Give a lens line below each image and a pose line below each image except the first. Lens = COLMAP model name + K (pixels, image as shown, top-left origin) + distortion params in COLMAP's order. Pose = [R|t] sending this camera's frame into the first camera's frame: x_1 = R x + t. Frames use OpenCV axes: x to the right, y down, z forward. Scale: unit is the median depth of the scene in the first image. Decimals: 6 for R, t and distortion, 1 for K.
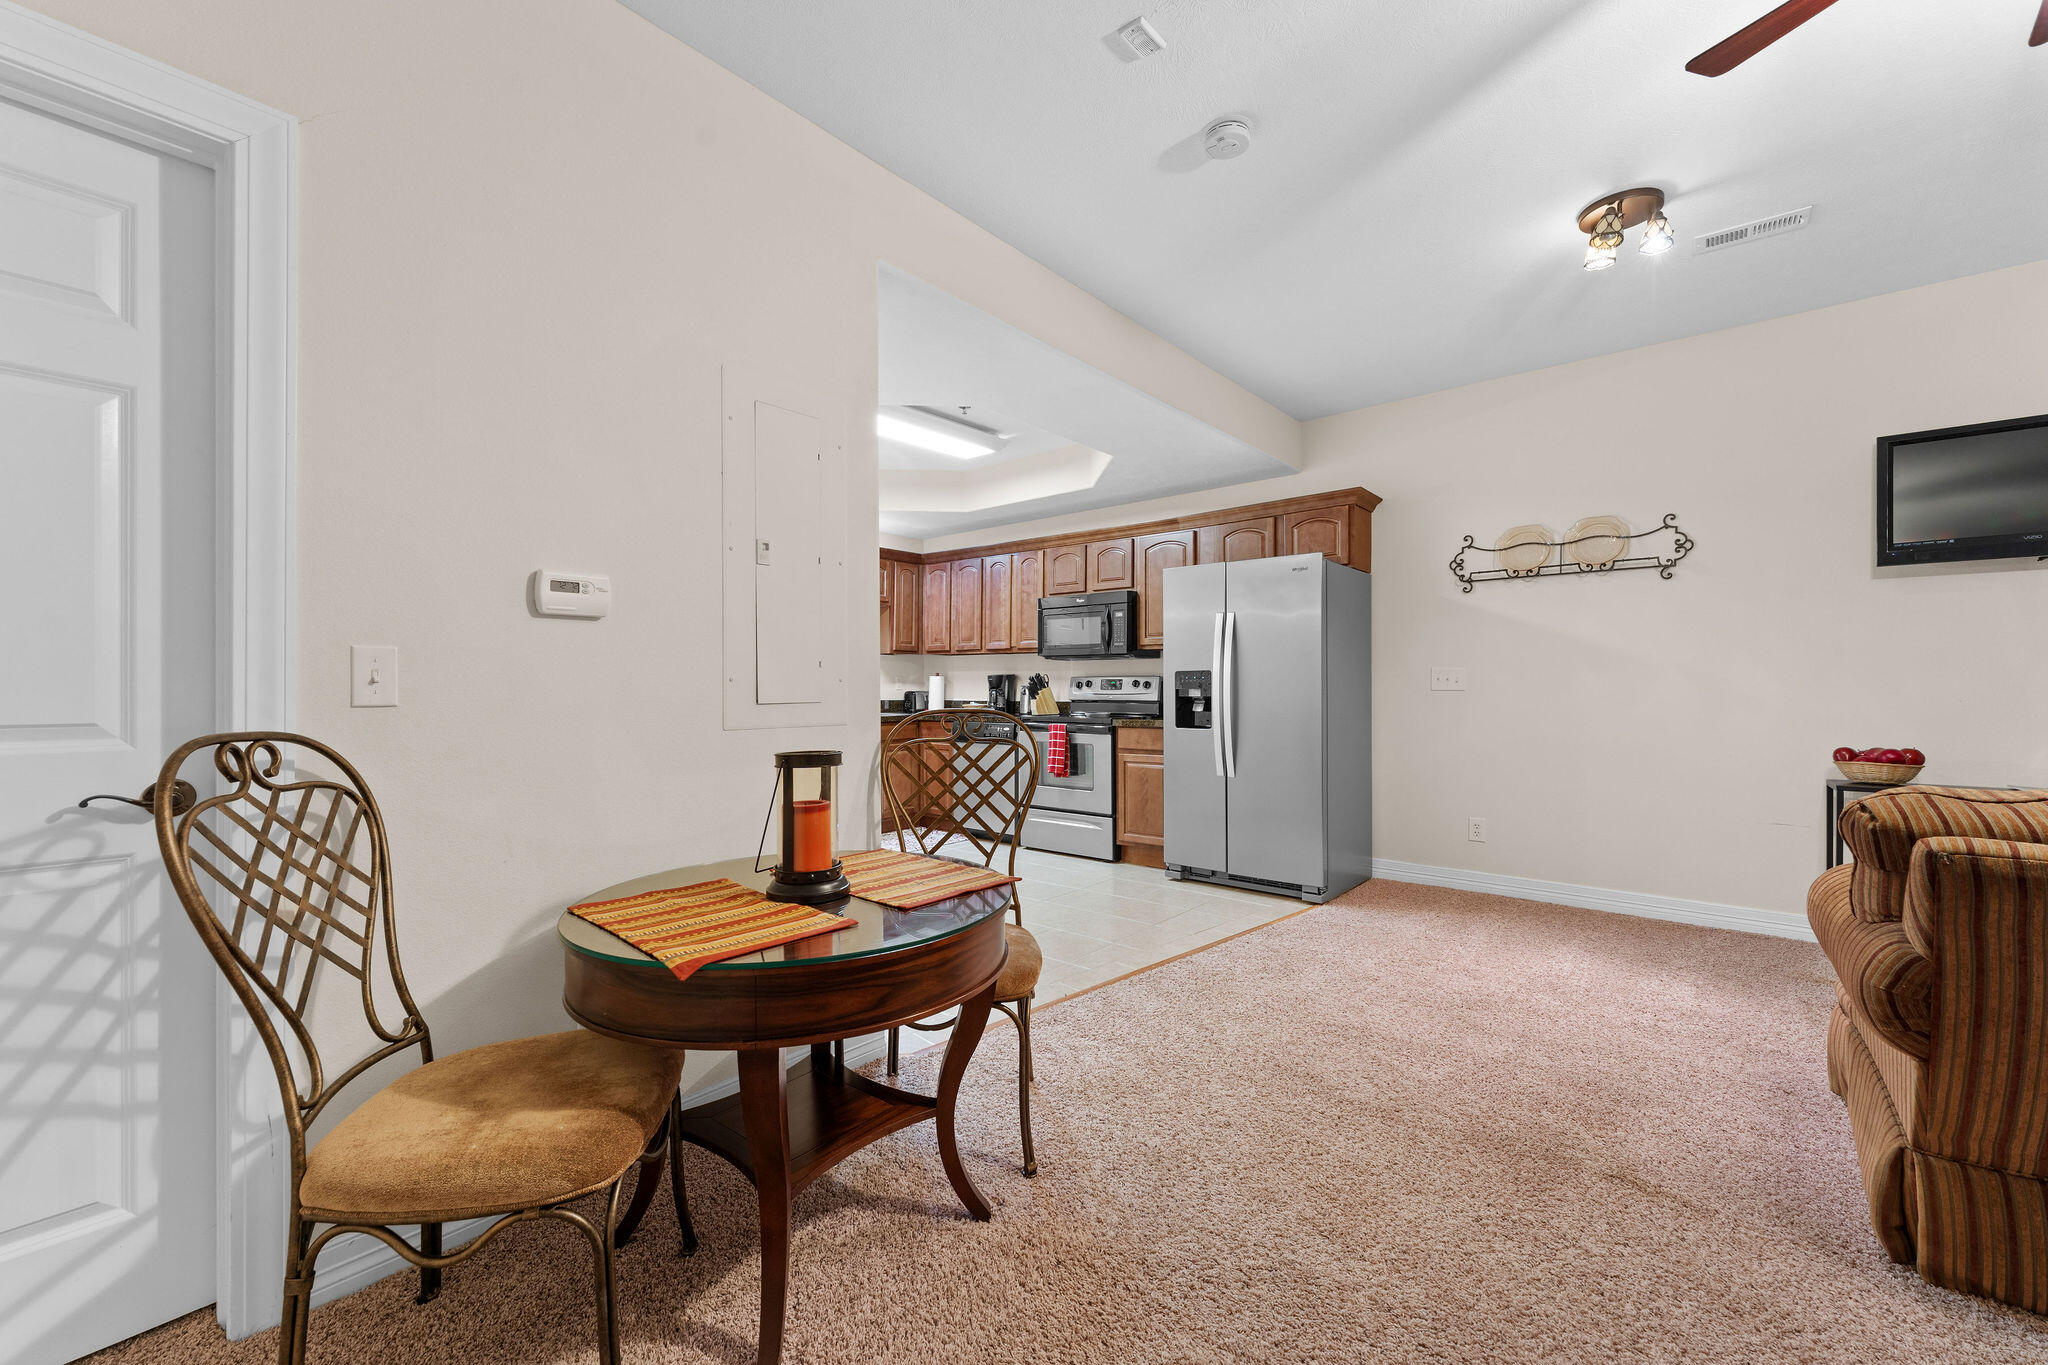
lens RADIAL K [[826.8, 0, 1016.3], [0, 826.8, 686.4], [0, 0, 1]] dist [-0.000009, -0.000011]
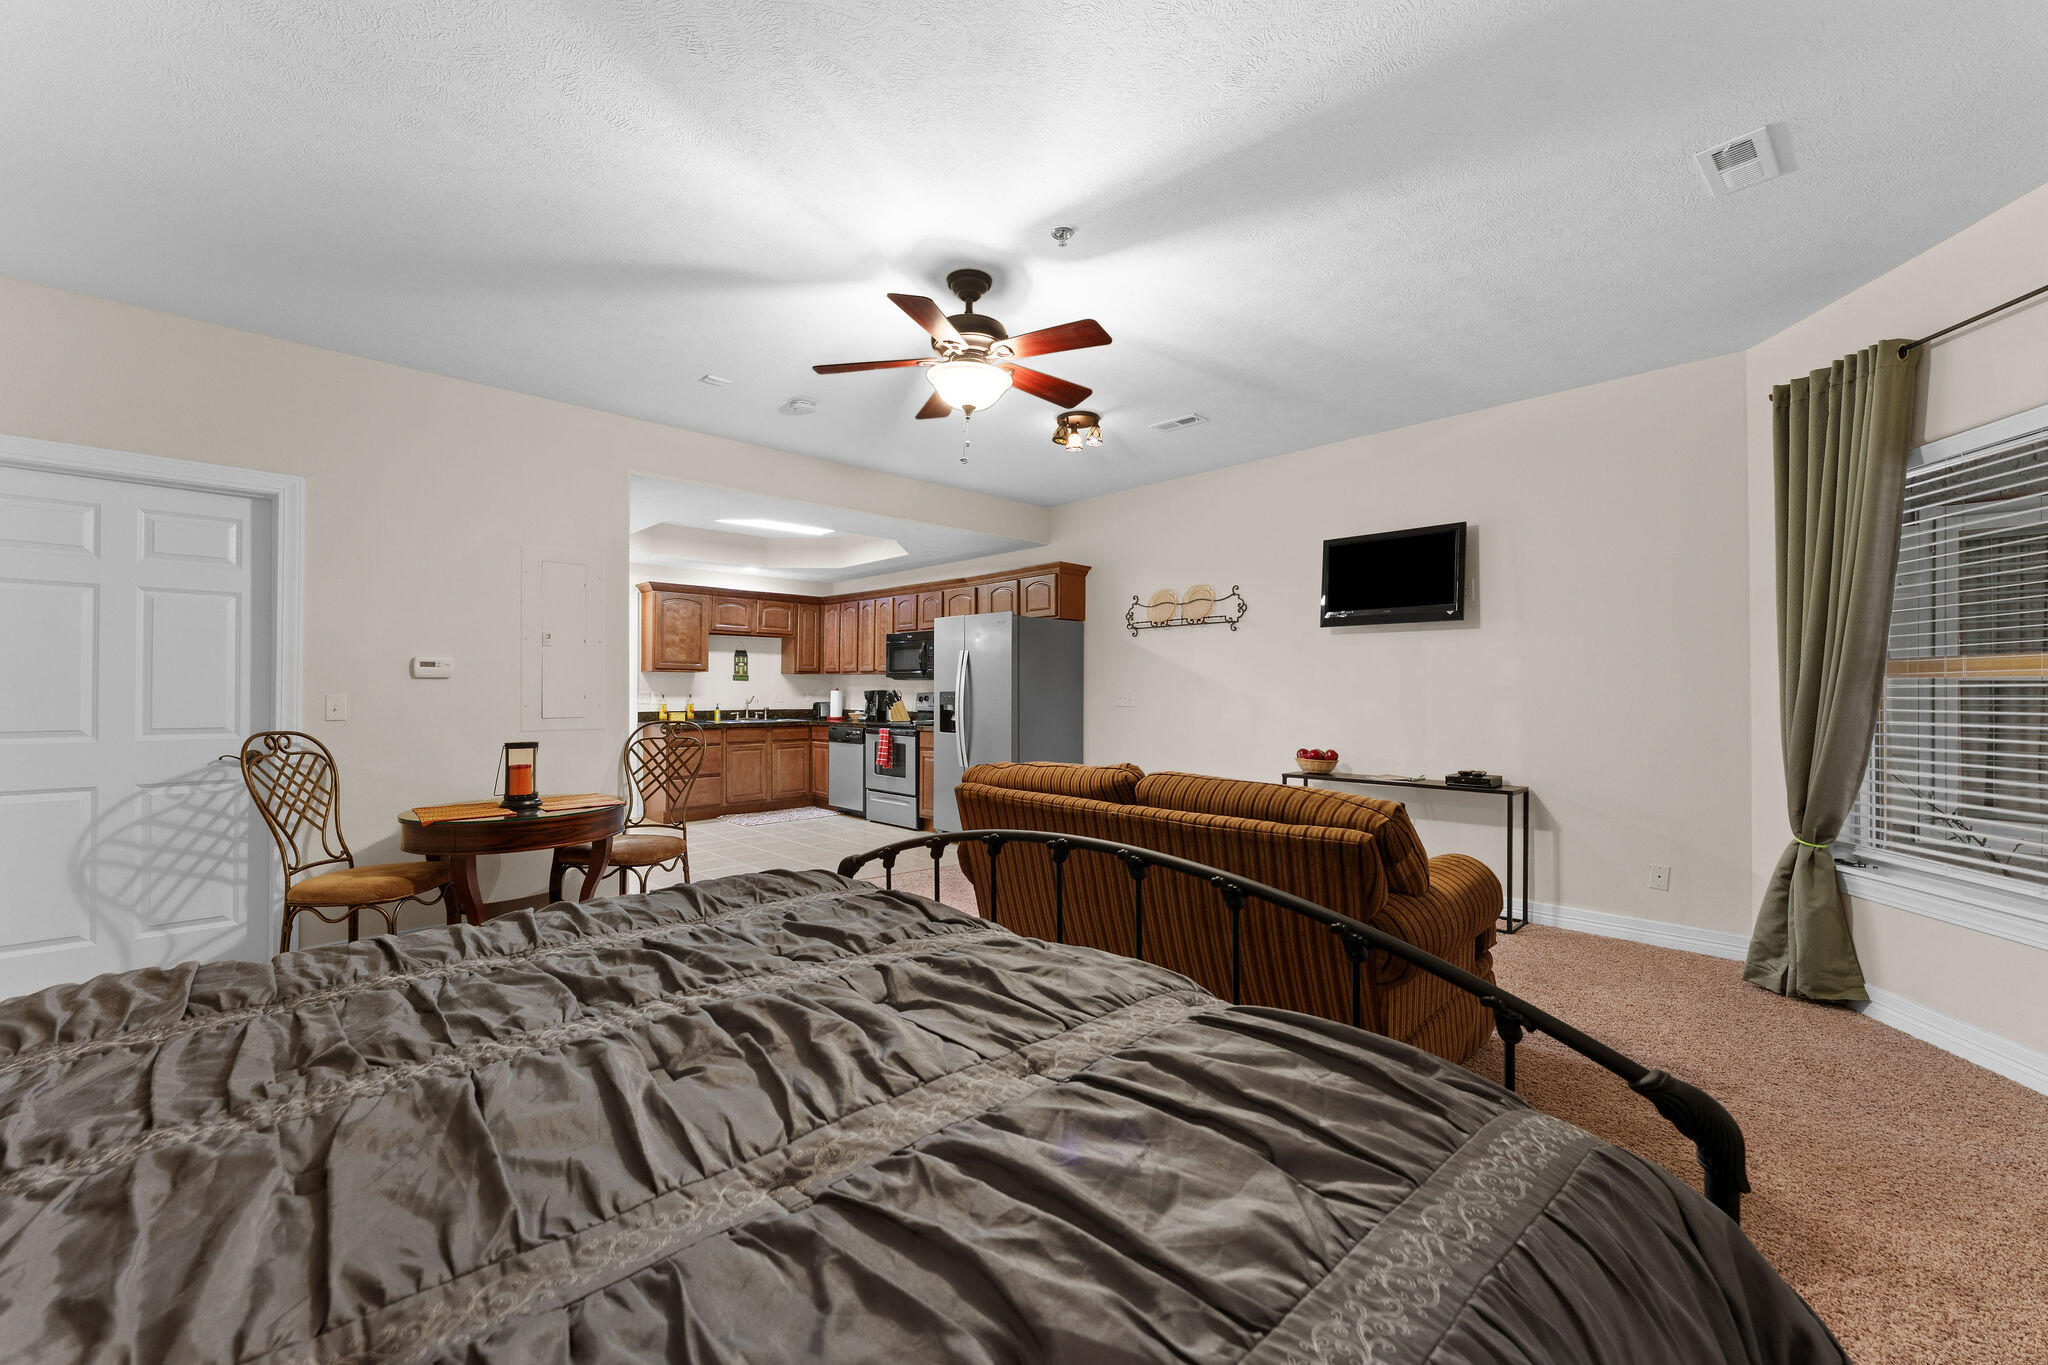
lens RADIAL K [[835.3, 0, 1024.0], [0, 835.3, 682.5], [0, 0, 1]] dist [0.000766, -0.000152]
pose [[0.995452, 0.001952, -0.095248, 1.109011], [-0.002672, 0.999969, -0.007437, -0.056556], [0.095230, 0.007658, 0.995426, -0.933087]]
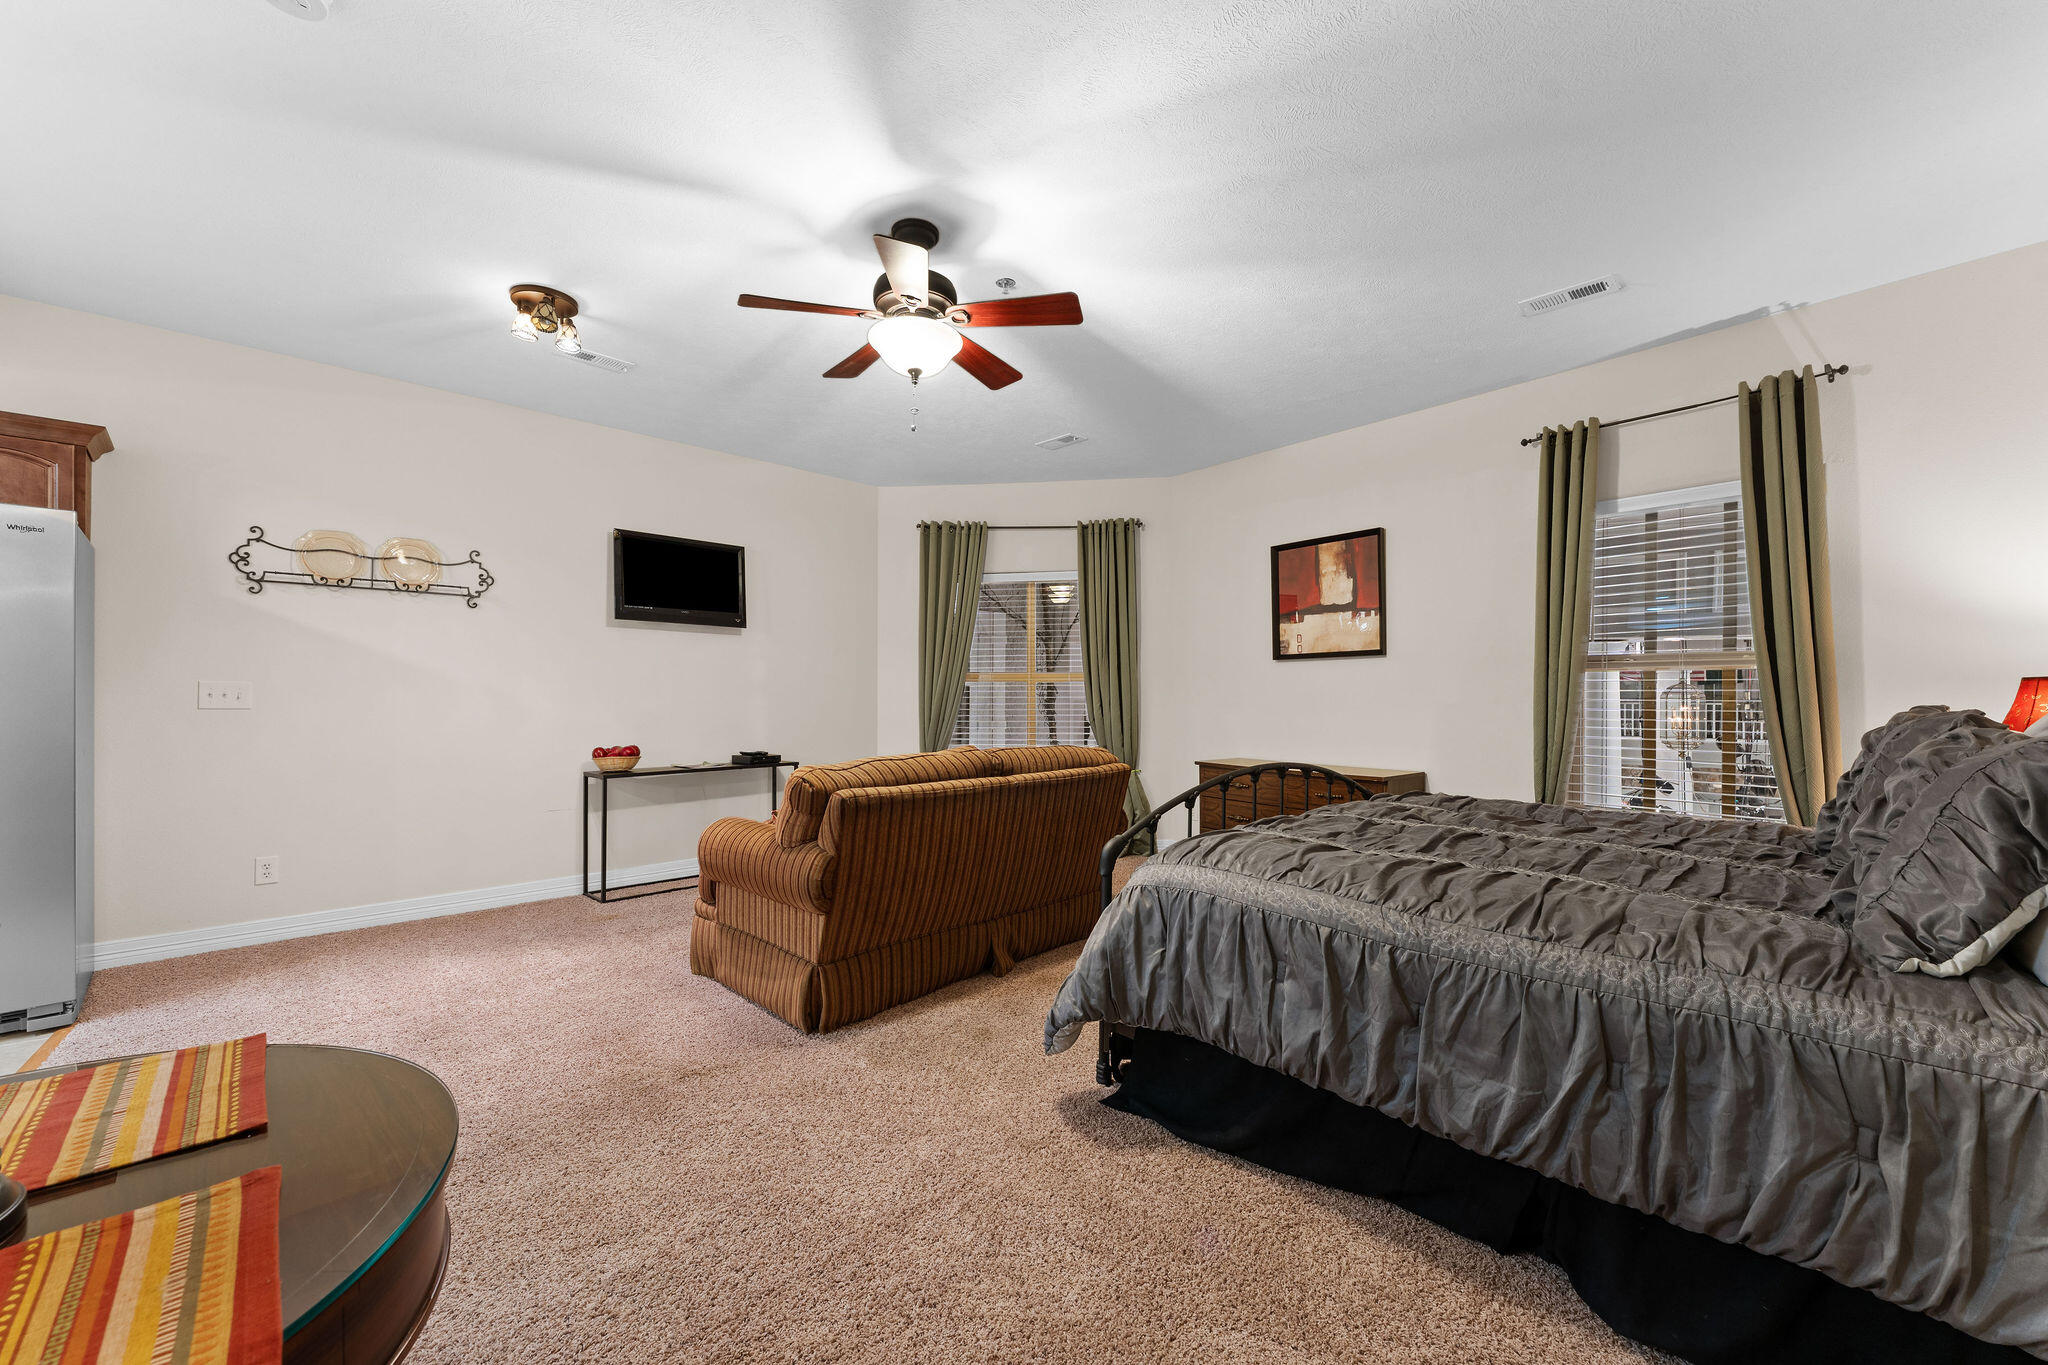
lens RADIAL K [[819.1, 0, 1024.6], [0, 819.1, 690.9], [0, 0, 1]] dist [0.000553, -0.000001]
pose [[0.063699, 0.005928, 0.997952, -0.546863], [-0.004592, 0.999974, -0.005647, -0.027232], [-0.997959, -0.004223, 0.063724, 0.351205]]
